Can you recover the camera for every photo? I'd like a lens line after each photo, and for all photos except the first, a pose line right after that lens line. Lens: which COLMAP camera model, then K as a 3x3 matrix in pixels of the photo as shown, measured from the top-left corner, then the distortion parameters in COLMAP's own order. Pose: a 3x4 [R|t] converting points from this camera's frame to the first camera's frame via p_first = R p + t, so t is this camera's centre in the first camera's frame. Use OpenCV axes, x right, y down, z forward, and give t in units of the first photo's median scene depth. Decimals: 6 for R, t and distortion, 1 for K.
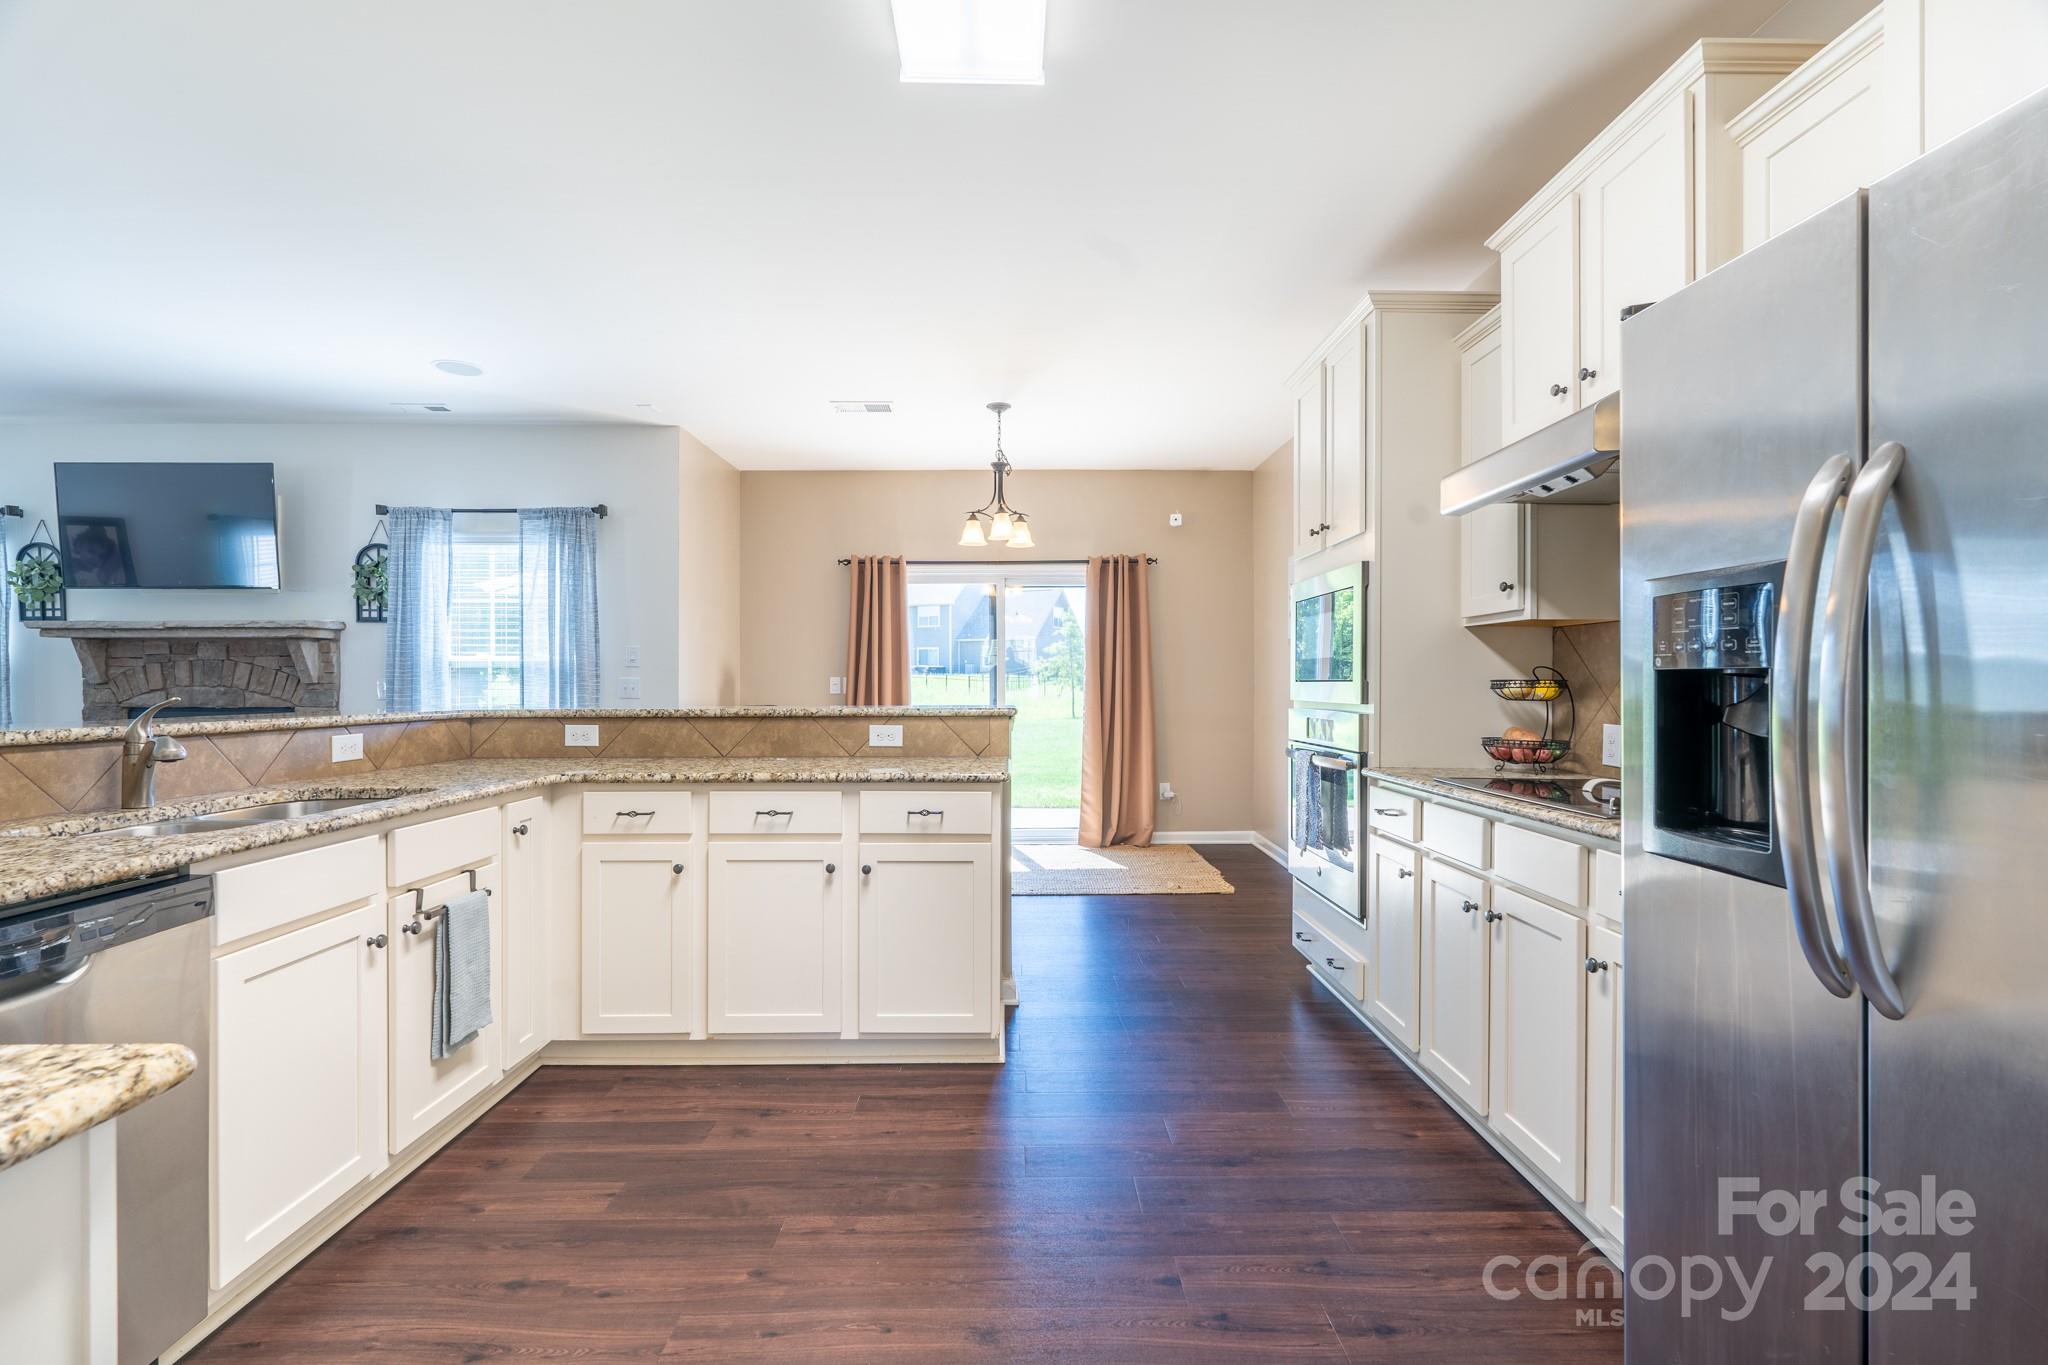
lens RADIAL K [[930.2, 0, 1066.6], [0, 930.2, 686.3], [0, 0, 1]] dist [-0.001547, -0.000037]
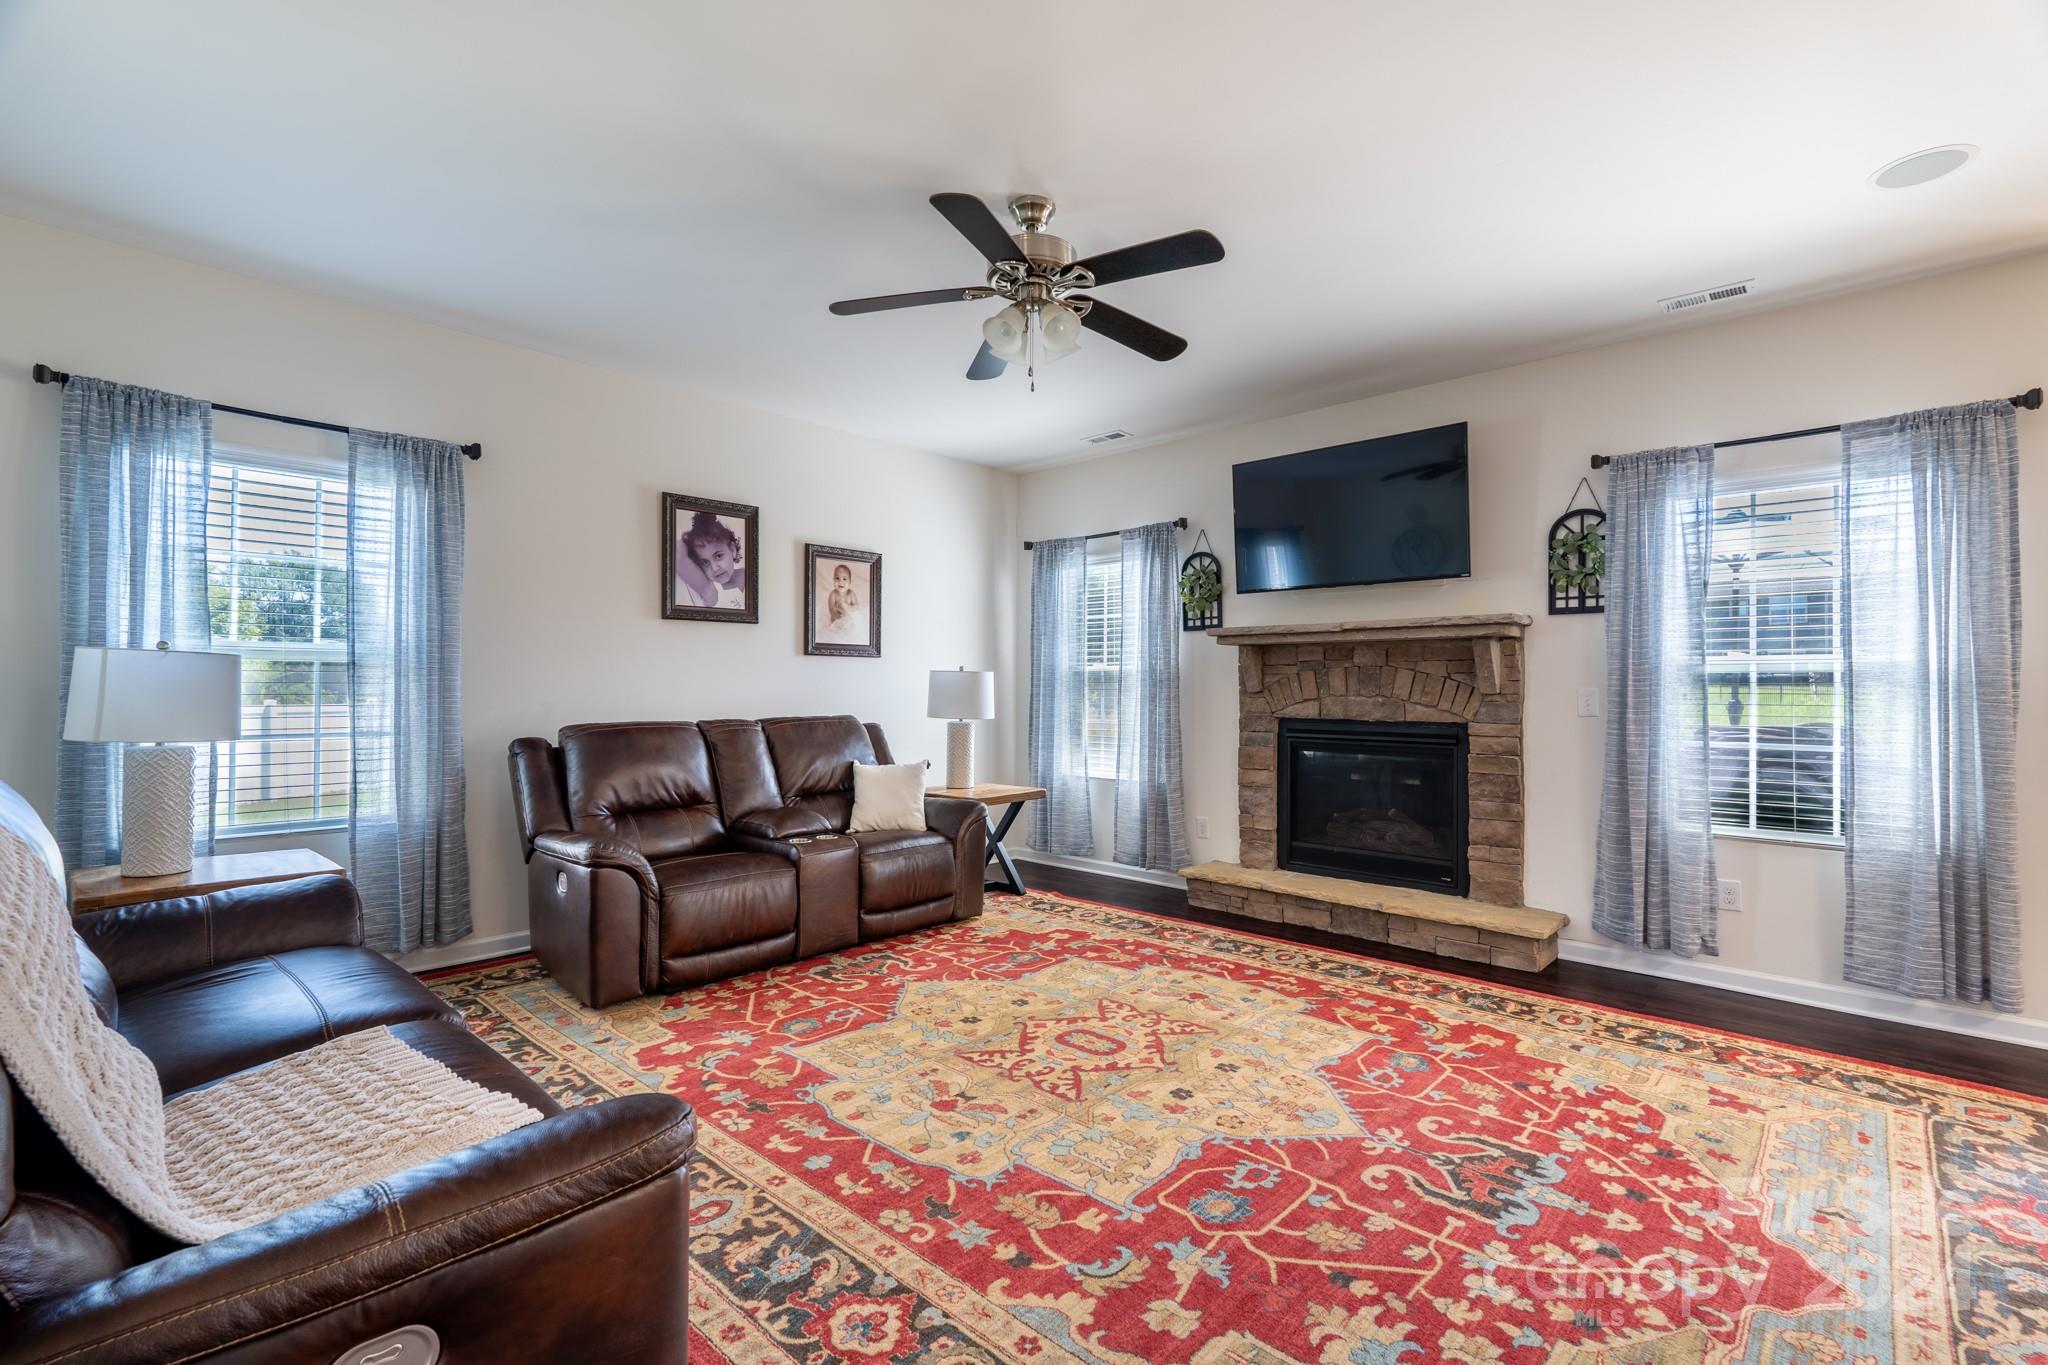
lens RADIAL K [[930.2, 0, 1020.8], [0, 930.2, 681.1], [0, 0, 1]] dist [-0.001547, -0.000037]
pose [[0.711495, -0.001756, -0.702689, -0.543496], [-0.009780, 0.999875, -0.012401, -0.000199], [0.702623, 0.015696, 0.711389, 0.147349]]
